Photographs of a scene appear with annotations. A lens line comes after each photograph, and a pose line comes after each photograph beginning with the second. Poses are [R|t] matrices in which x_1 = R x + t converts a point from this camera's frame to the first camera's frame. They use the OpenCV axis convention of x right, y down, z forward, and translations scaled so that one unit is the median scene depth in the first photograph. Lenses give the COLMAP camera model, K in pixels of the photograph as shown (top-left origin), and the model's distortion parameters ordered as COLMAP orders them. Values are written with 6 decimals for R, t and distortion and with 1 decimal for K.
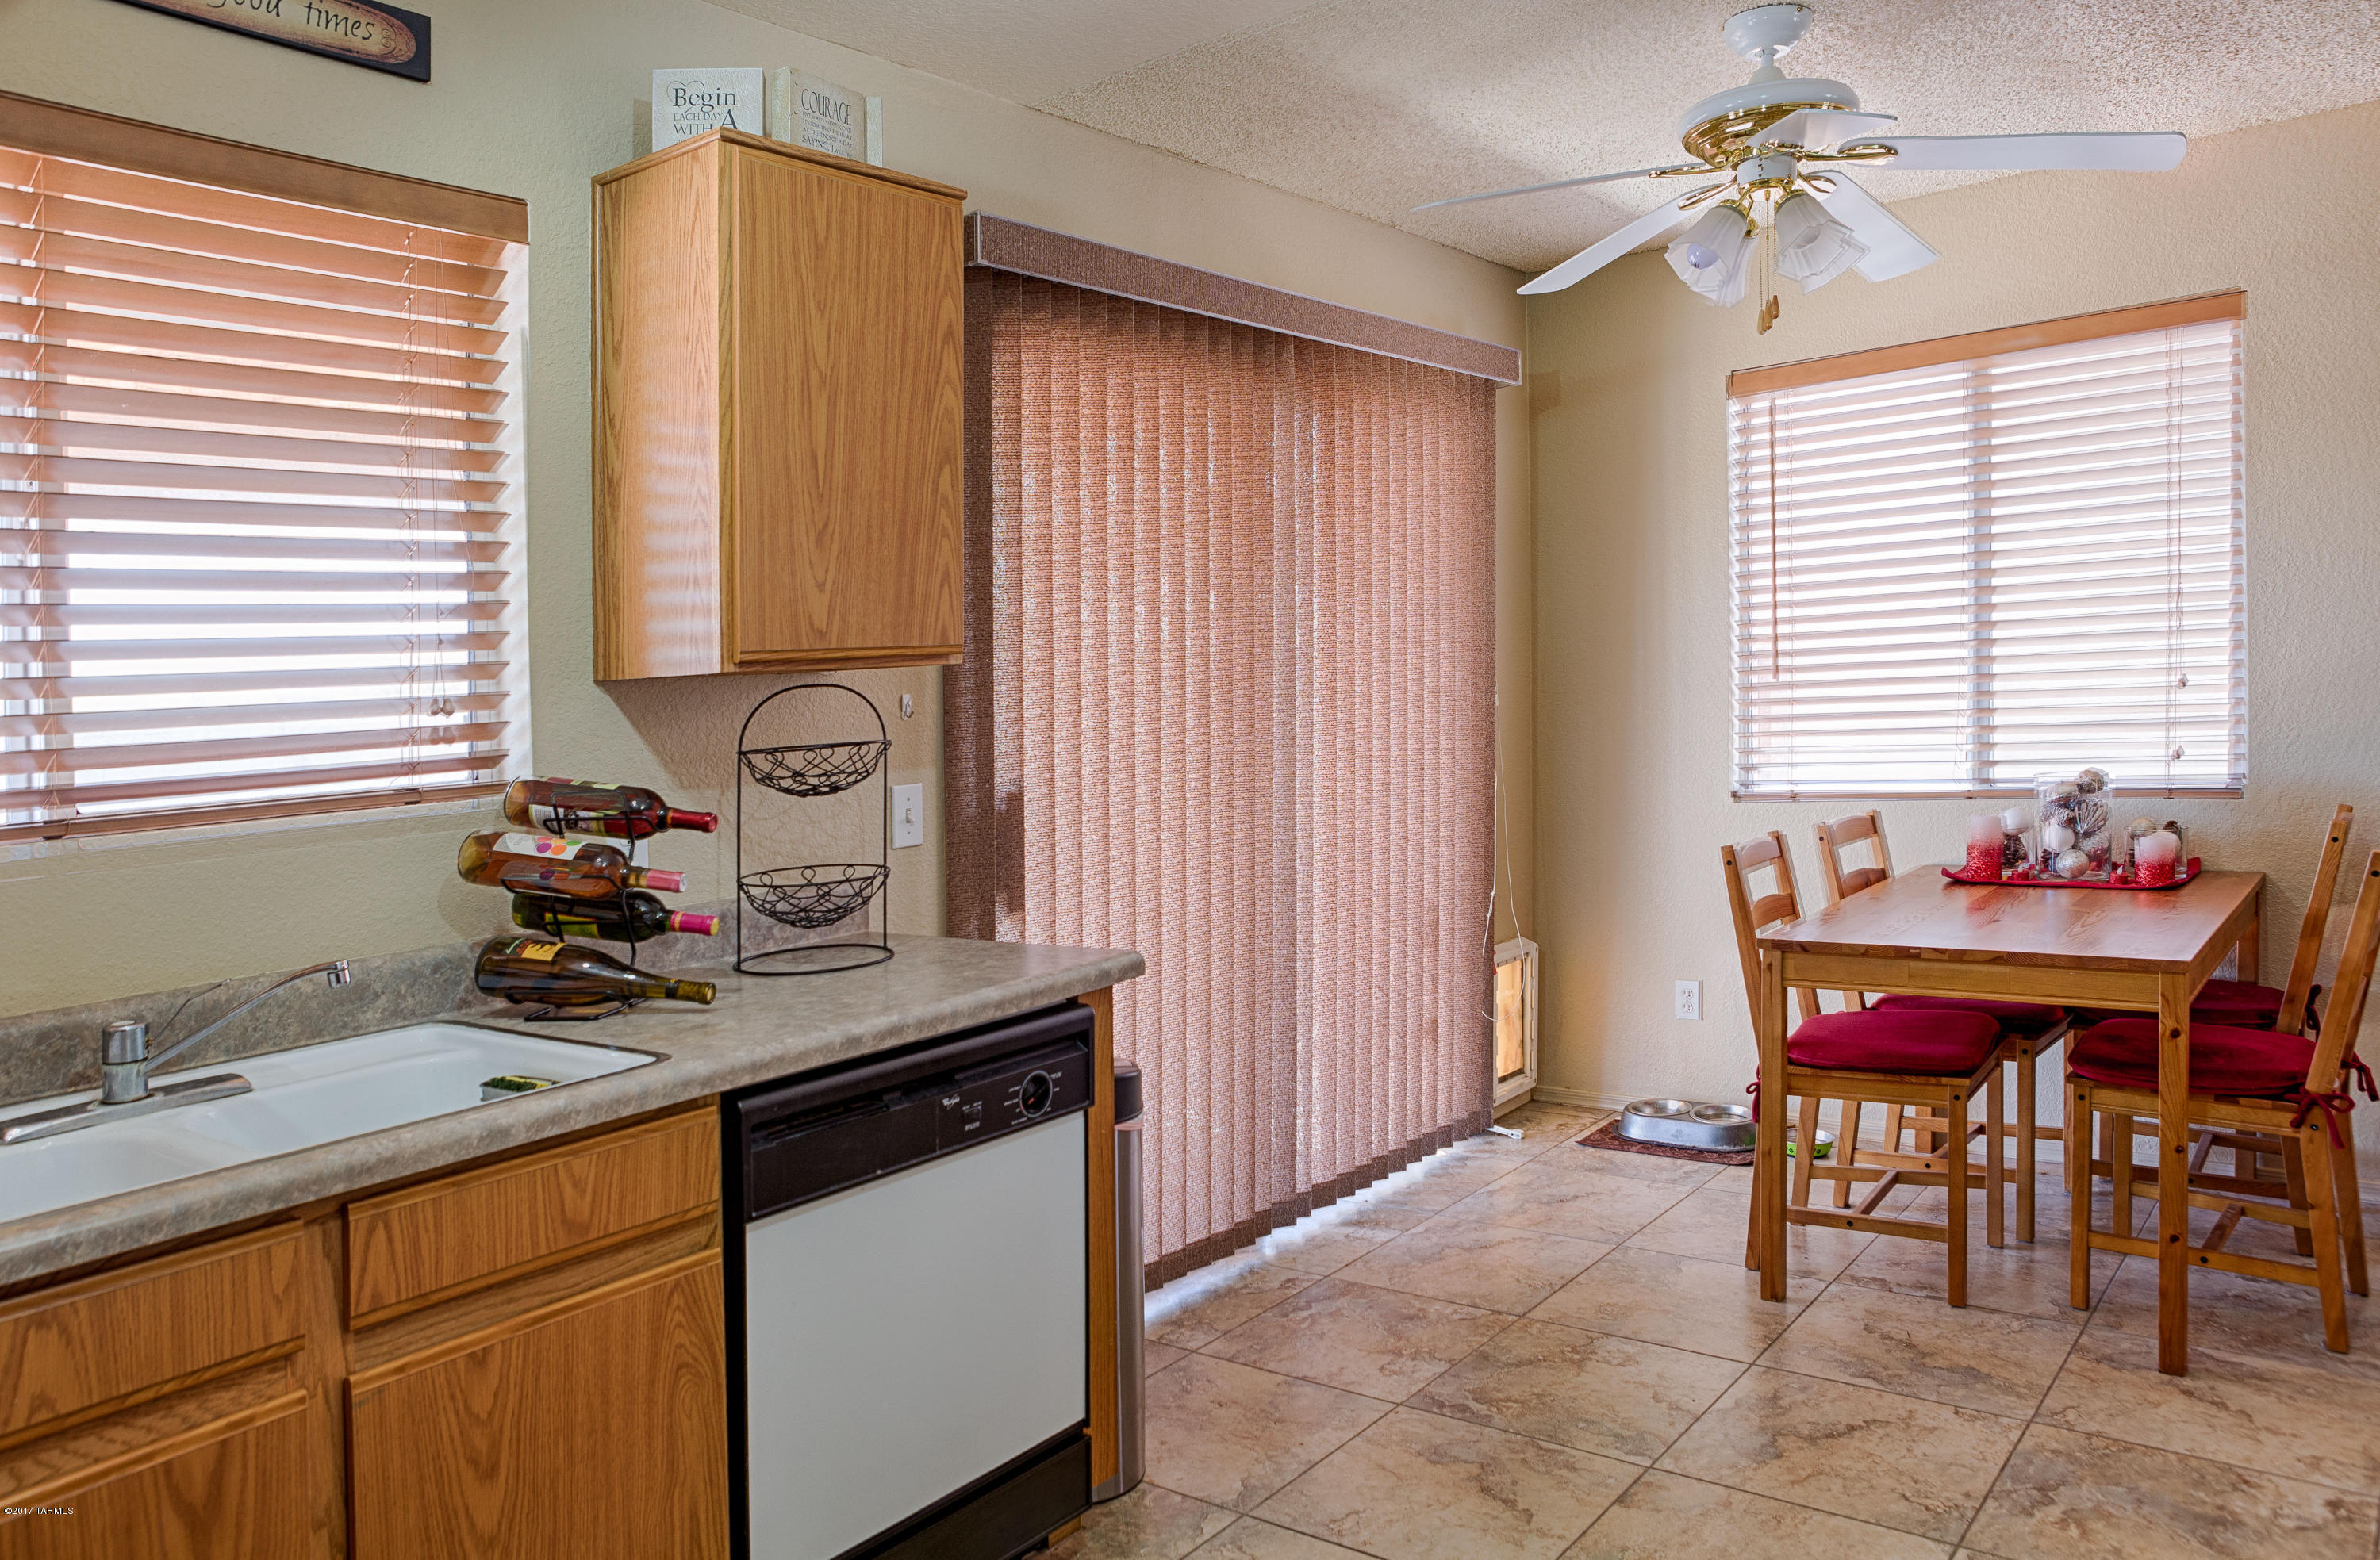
lens RADIAL K [[1670.4, 0, 1188.8], [0, 1670.4, 923.0], [0, 0, 1]] dist [-0.007400, -0.000654]
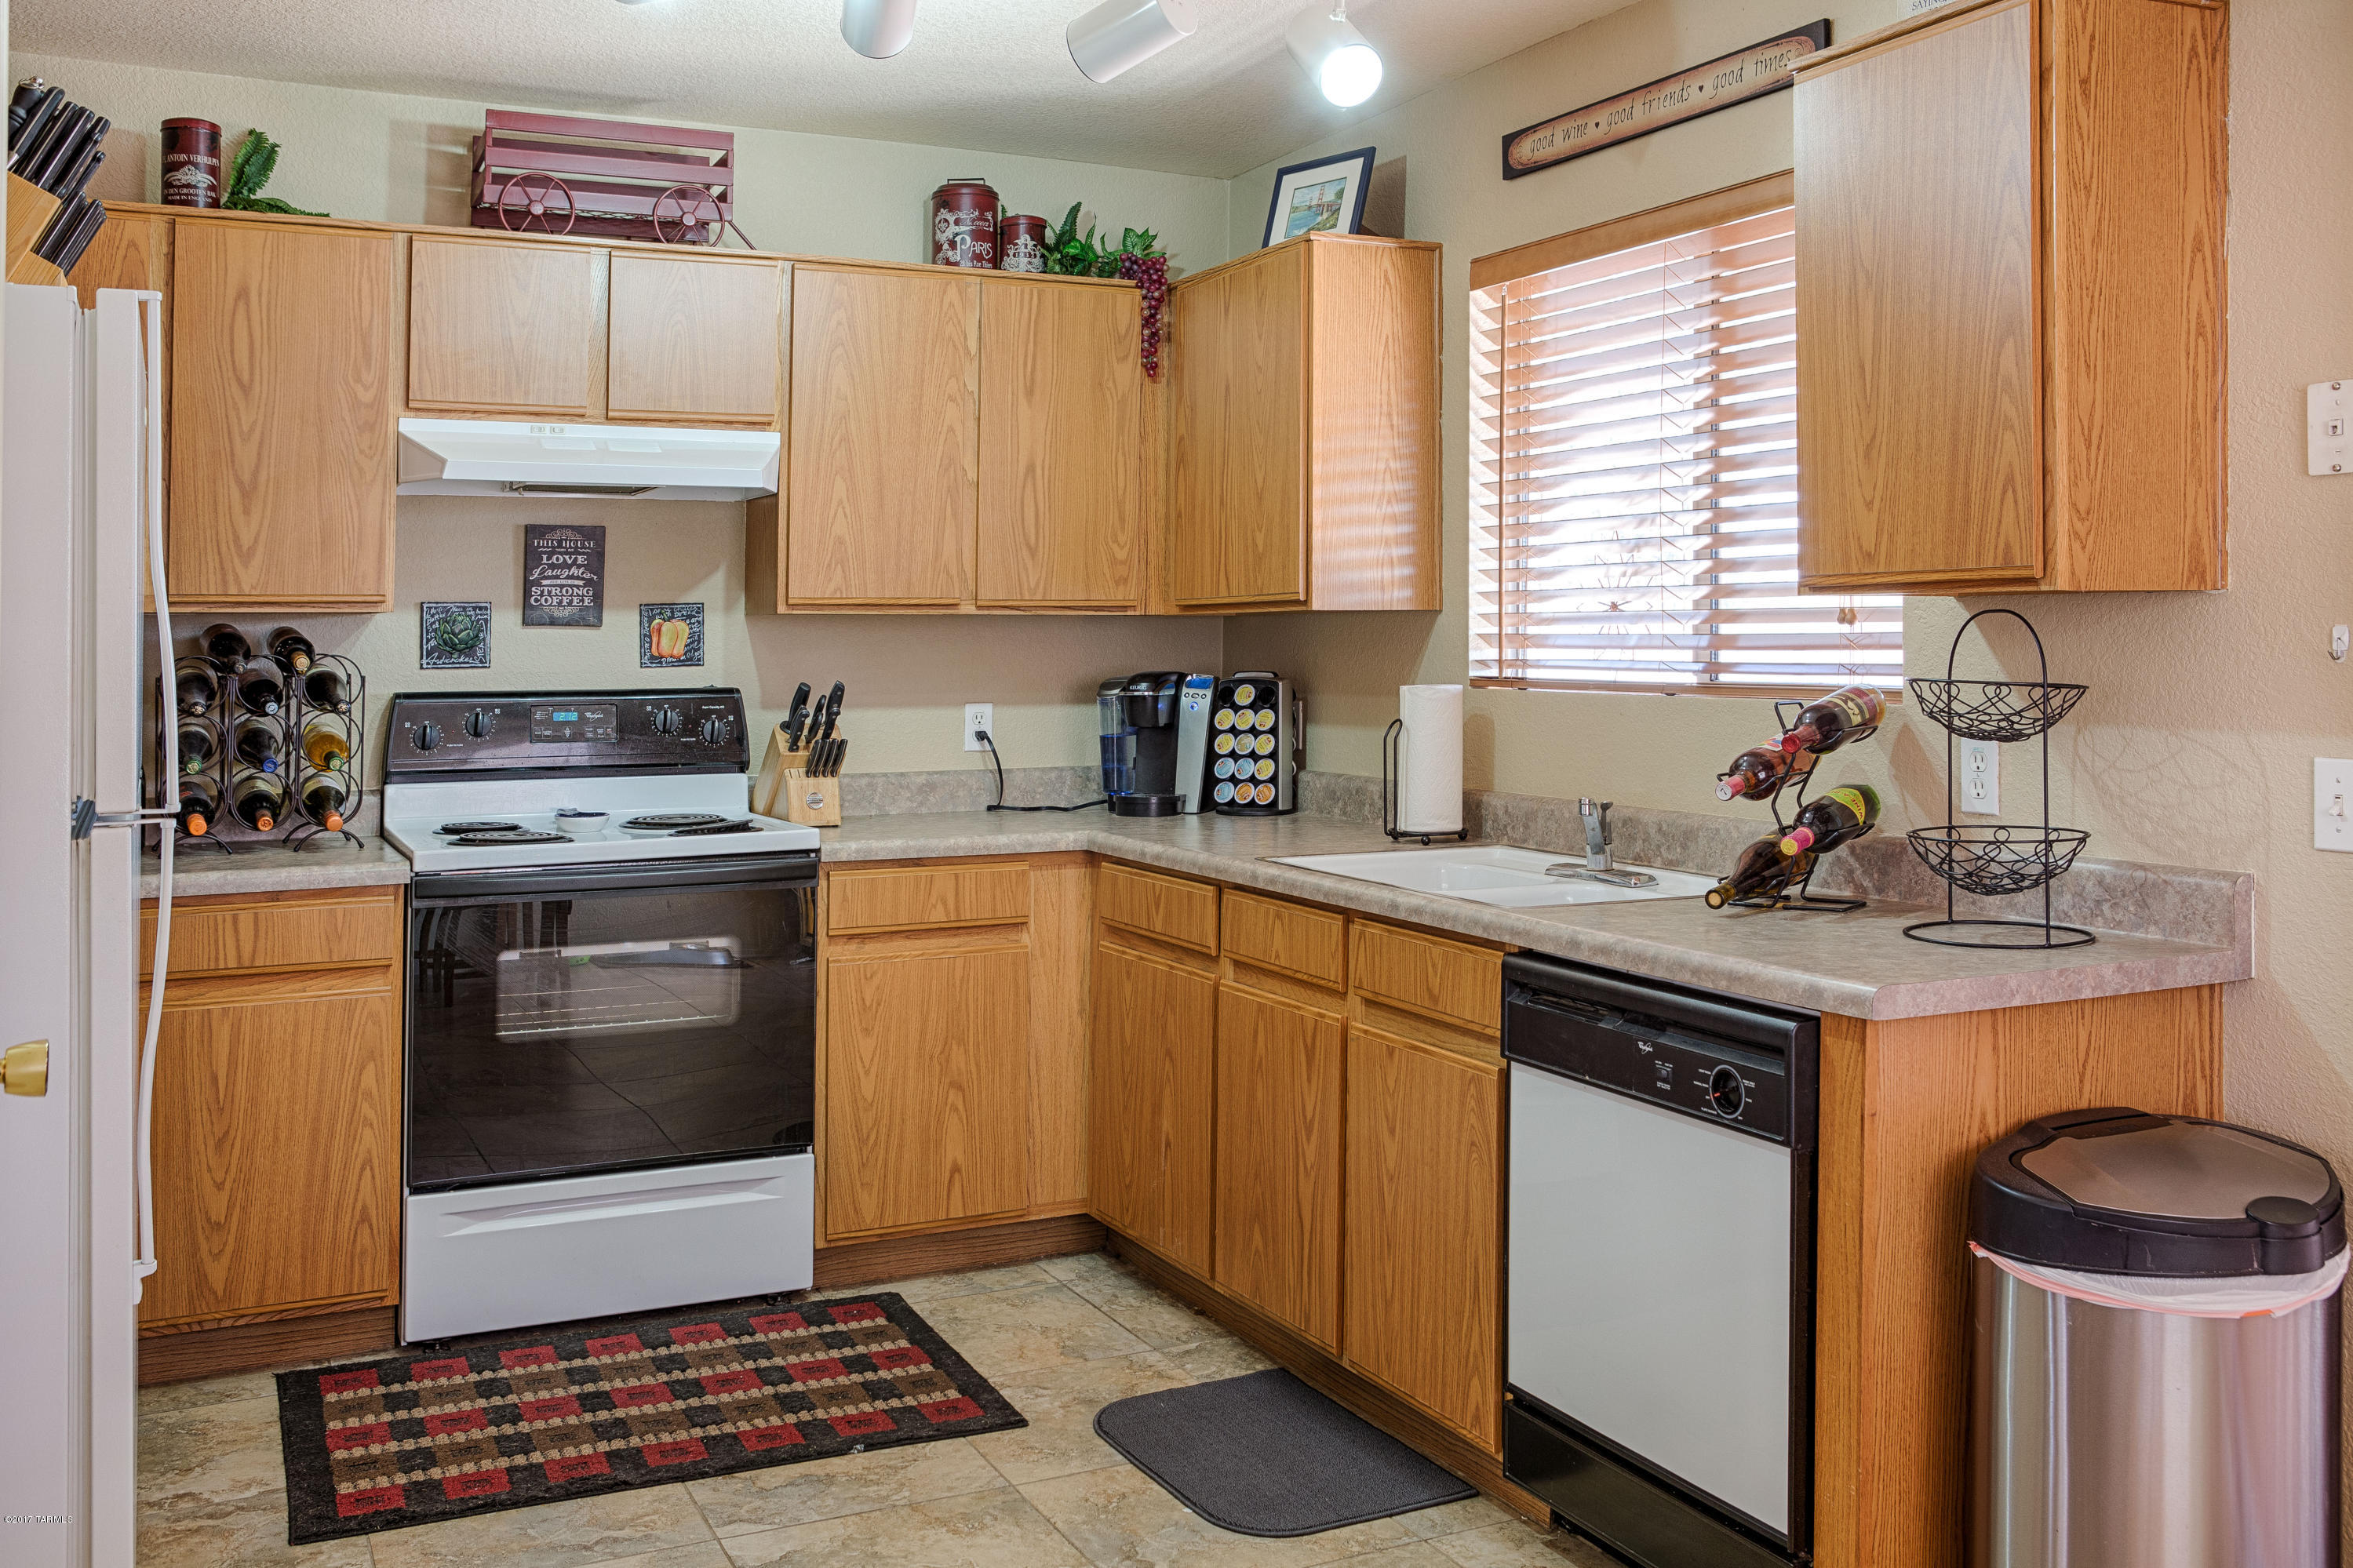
lens RADIAL K [[2192.7, 0, 1176.5], [0, 2192.7, 784.0], [0, 0, 1]] dist [0.005915, 0.002322]
pose [[-0.441148, 0.116095, -0.889894, 1.026472], [-0.102675, 0.978557, 0.178561, -0.227498], [0.891542, 0.170142, -0.419768, 1.191250]]
